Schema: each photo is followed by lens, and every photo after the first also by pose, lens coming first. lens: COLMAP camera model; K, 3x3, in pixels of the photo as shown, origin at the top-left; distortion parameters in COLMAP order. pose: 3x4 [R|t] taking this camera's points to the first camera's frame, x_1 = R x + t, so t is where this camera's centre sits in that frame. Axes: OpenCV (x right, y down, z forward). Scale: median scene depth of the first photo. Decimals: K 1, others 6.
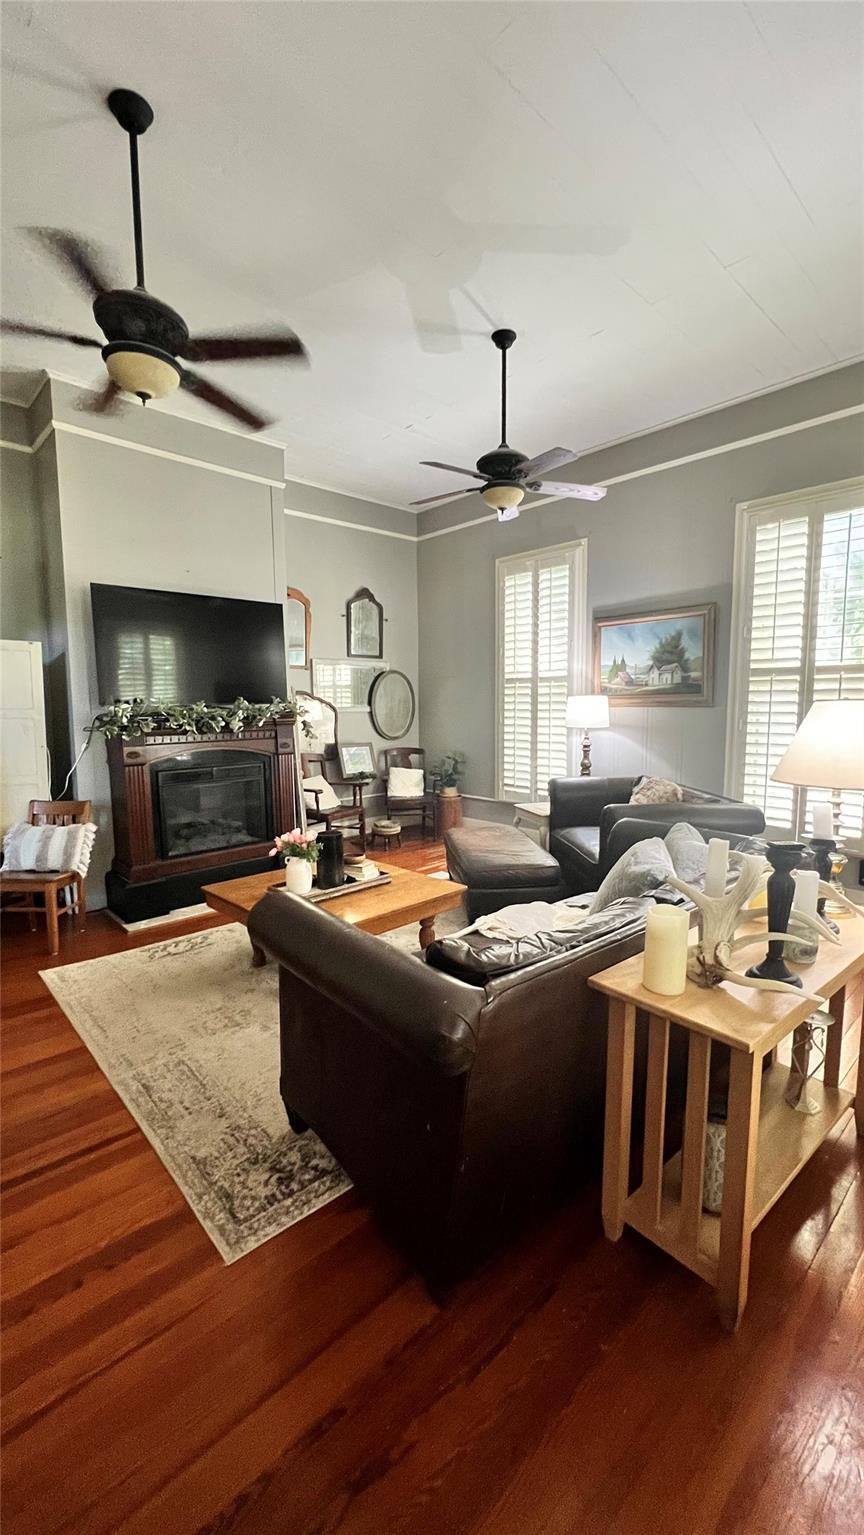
lens RADIAL K [[612.0, 0, 427.6], [0, 612.0, 768.0], [0, 0, 1]] dist [-0.001841, 0.000530]
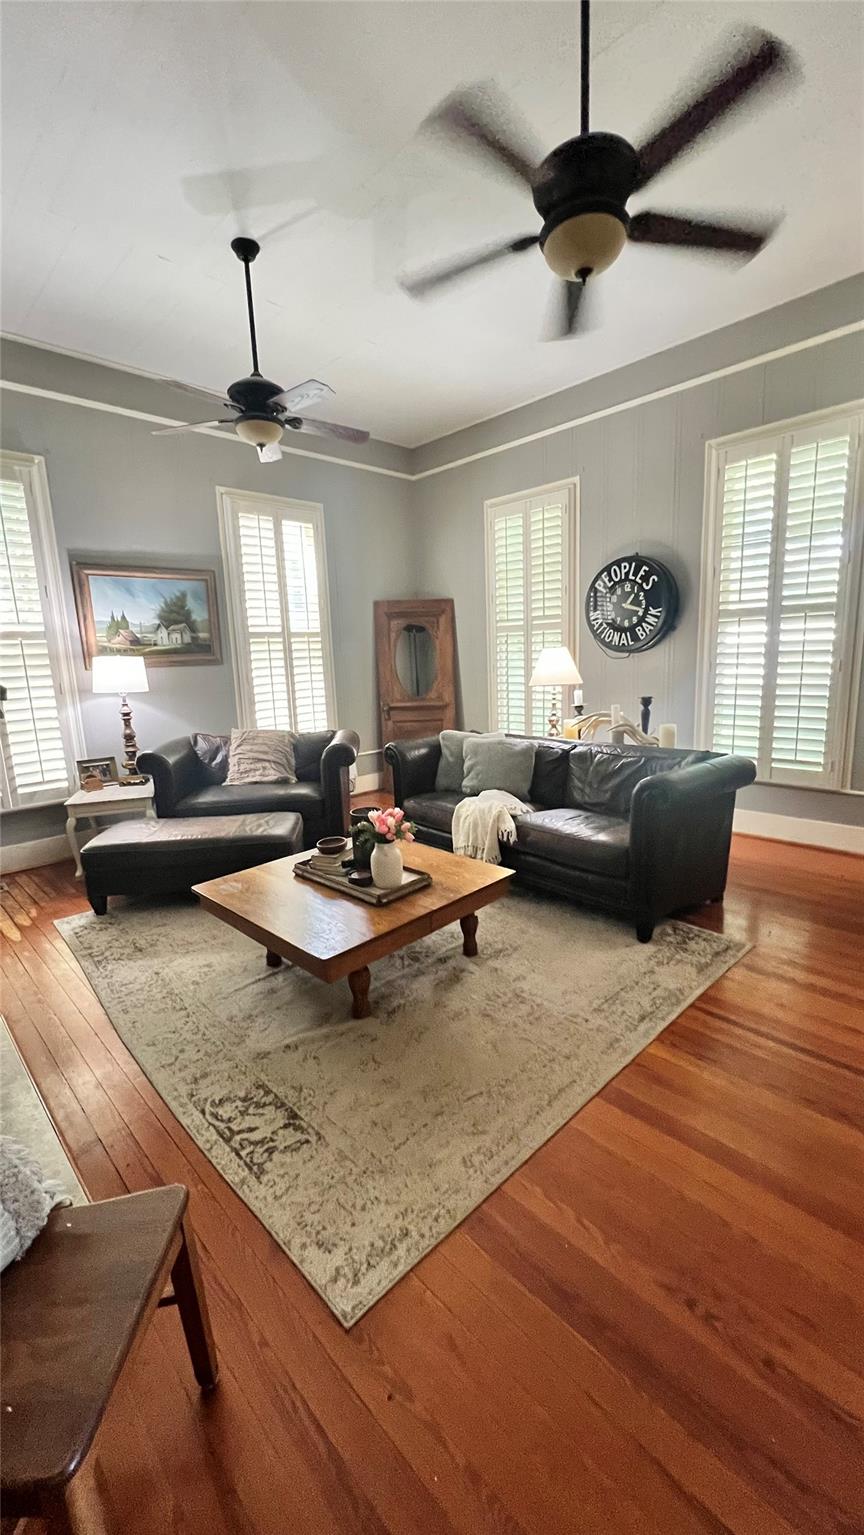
lens RADIAL K [[612.0, 0, 430.1], [0, 612.0, 767.7], [0, 0, 1]] dist [-0.001841, 0.000530]
pose [[-0.018678, -0.177753, 0.983898, -0.658731], [0.140264, 0.973872, 0.178604, -0.059647], [-0.989938, 0.141341, 0.006742, 0.608138]]
